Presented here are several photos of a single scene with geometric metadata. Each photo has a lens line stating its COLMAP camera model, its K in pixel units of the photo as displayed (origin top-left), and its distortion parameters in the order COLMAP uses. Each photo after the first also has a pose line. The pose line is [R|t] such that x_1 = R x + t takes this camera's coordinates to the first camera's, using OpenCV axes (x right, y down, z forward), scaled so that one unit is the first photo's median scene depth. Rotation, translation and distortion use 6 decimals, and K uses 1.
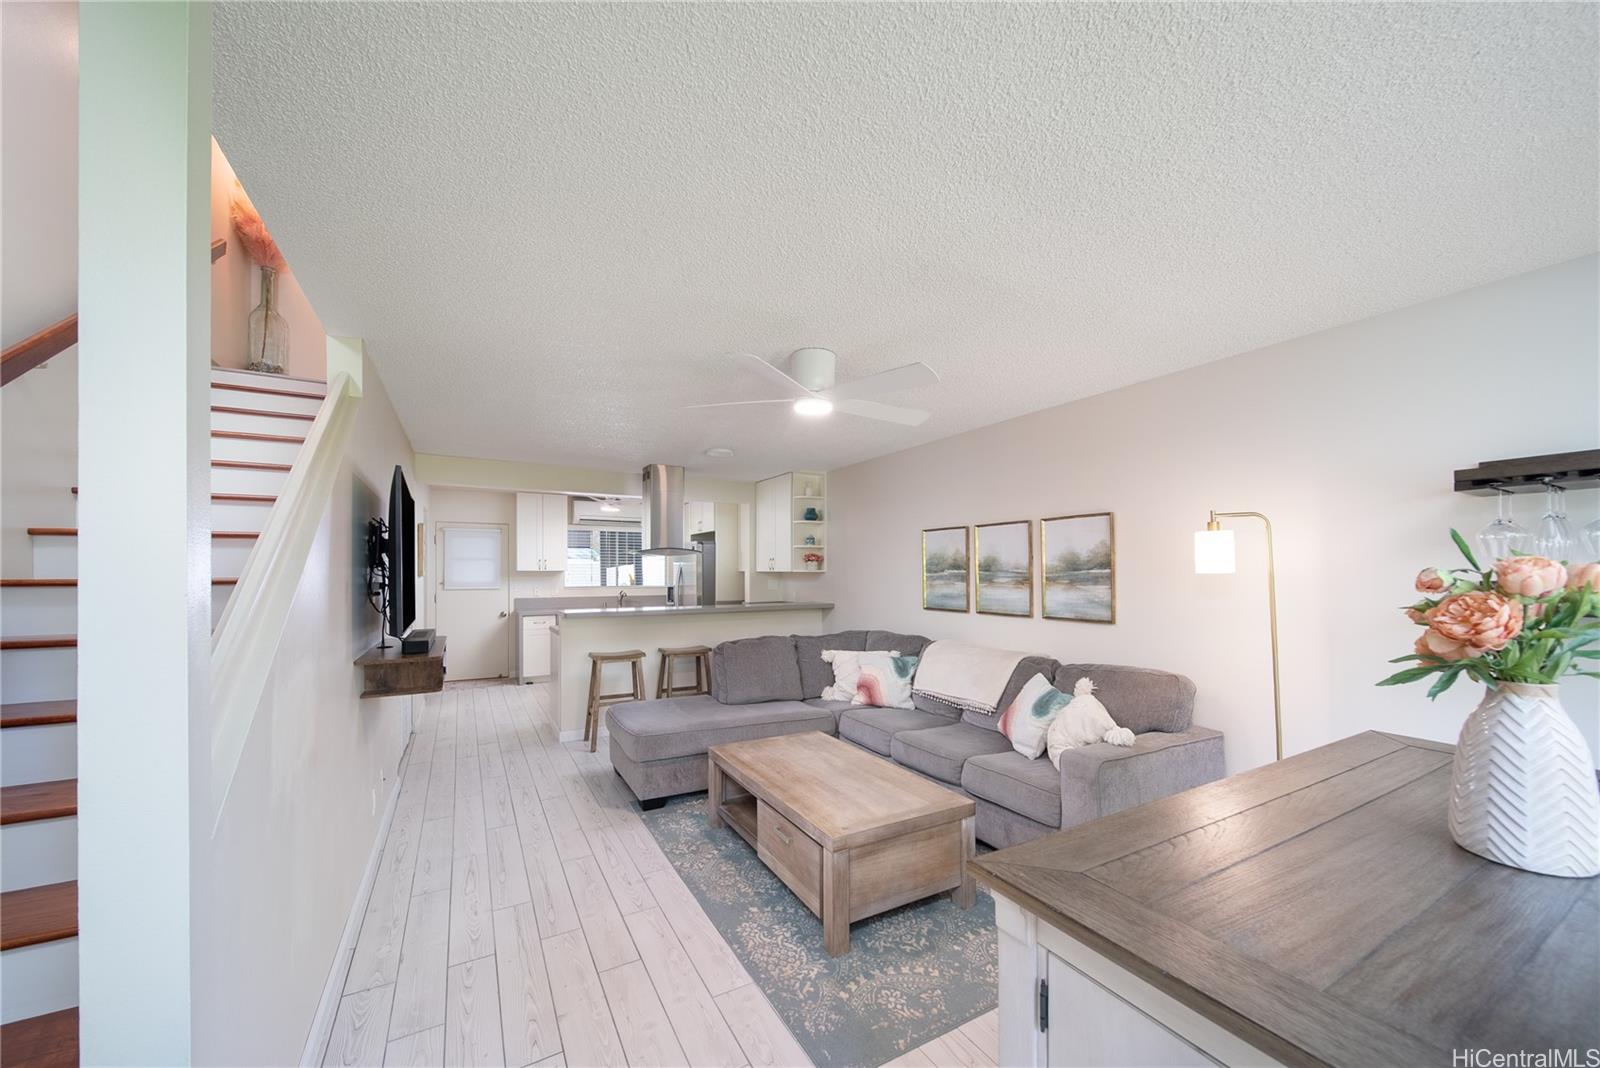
lens RADIAL K [[603.2, 0, 803.1], [0, 603.2, 569.7], [0, 0, 1]] dist [-0.000014, -0.000004]
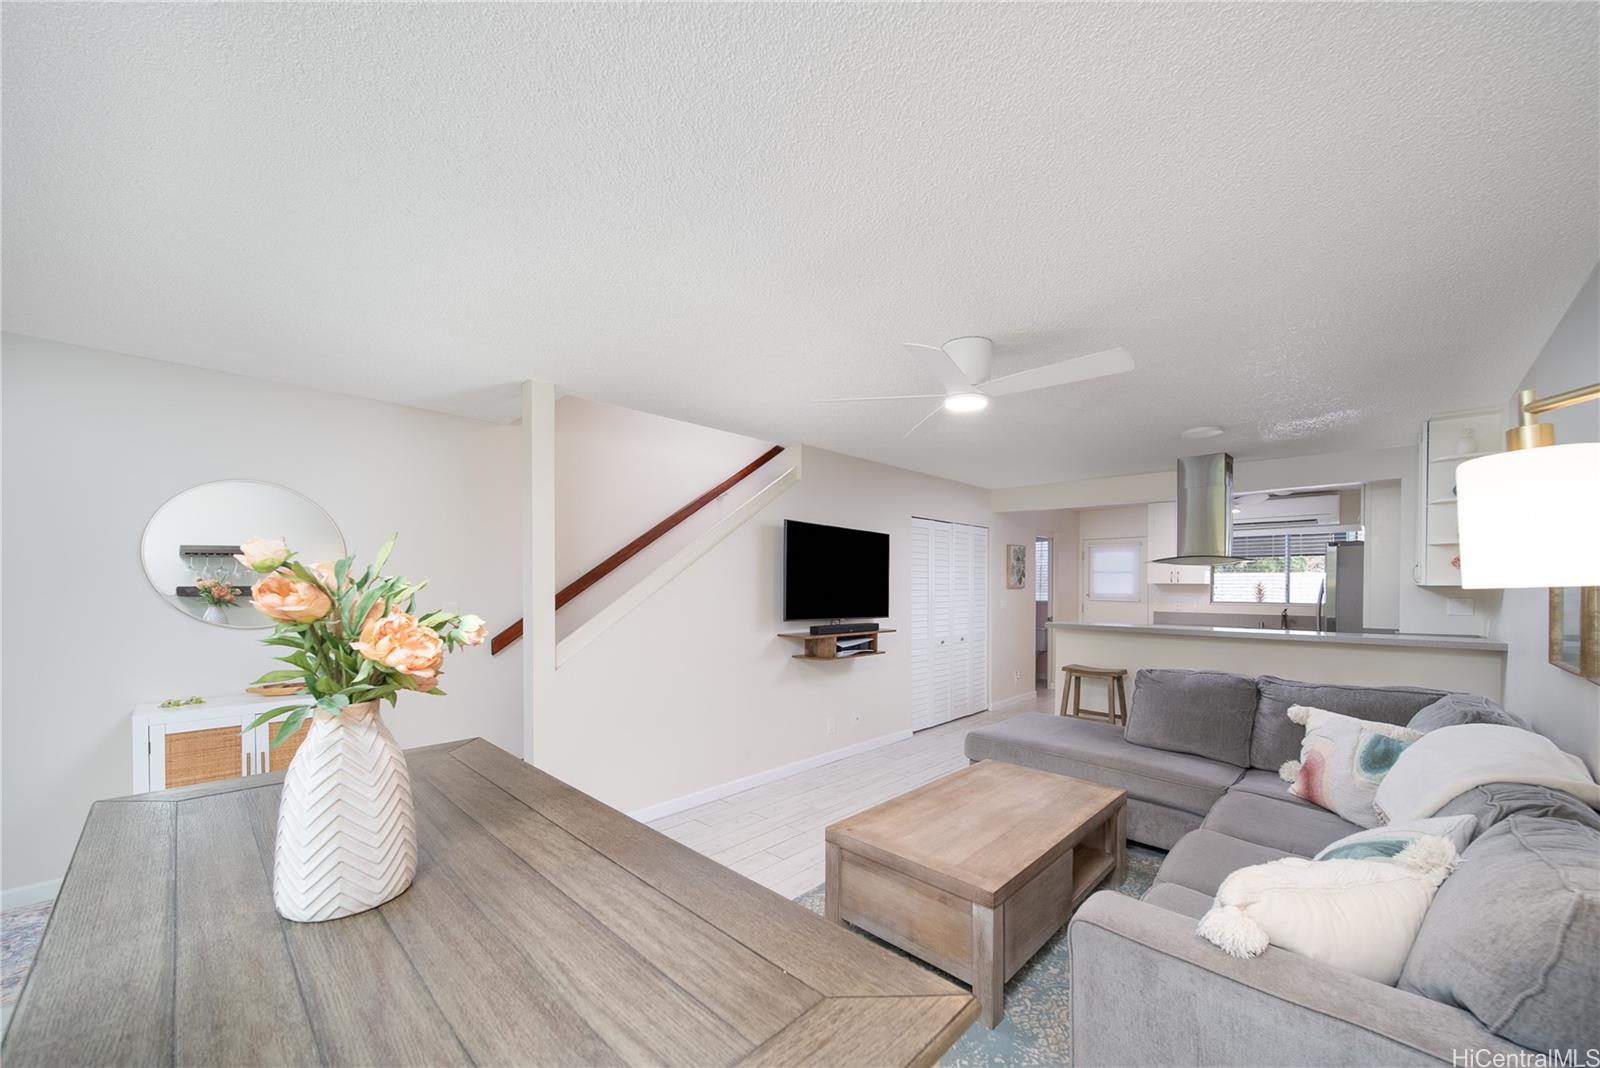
lens RADIAL K [[588.4, 0, 801.4], [0, 588.4, 600.1], [0, 0, 1]] dist [0.000235, 0.000023]
pose [[0.282754, 0.024061, -0.958891, 0.636606], [0.001482, 0.999673, 0.025521, 0.005333], [0.959191, -0.008637, 0.282626, 0.403636]]
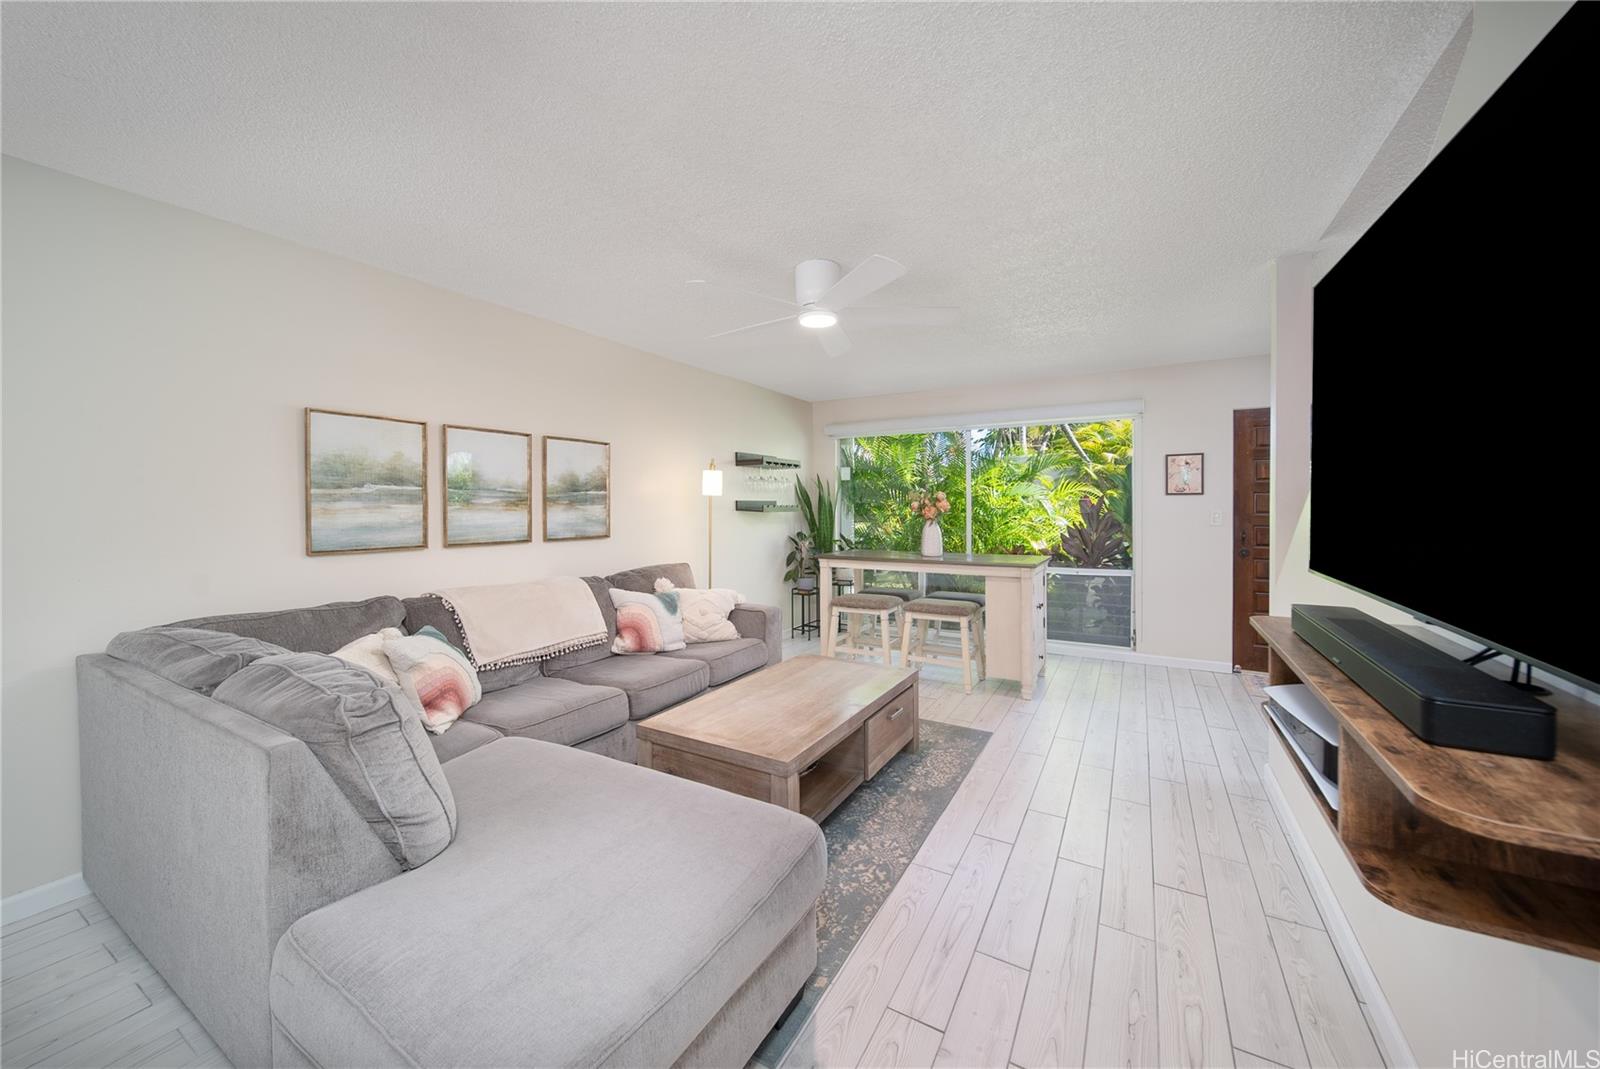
lens RADIAL K [[595.5, 0, 788.6], [0, 595.5, 504.5], [0, 0, 1]] dist [0.000908, 0.000080]
pose [[-0.503143, 0.007501, 0.864171, -0.648569], [-0.000068, 0.999962, -0.008719, 0.033904], [-0.864203, -0.004445, -0.503123, 1.234555]]
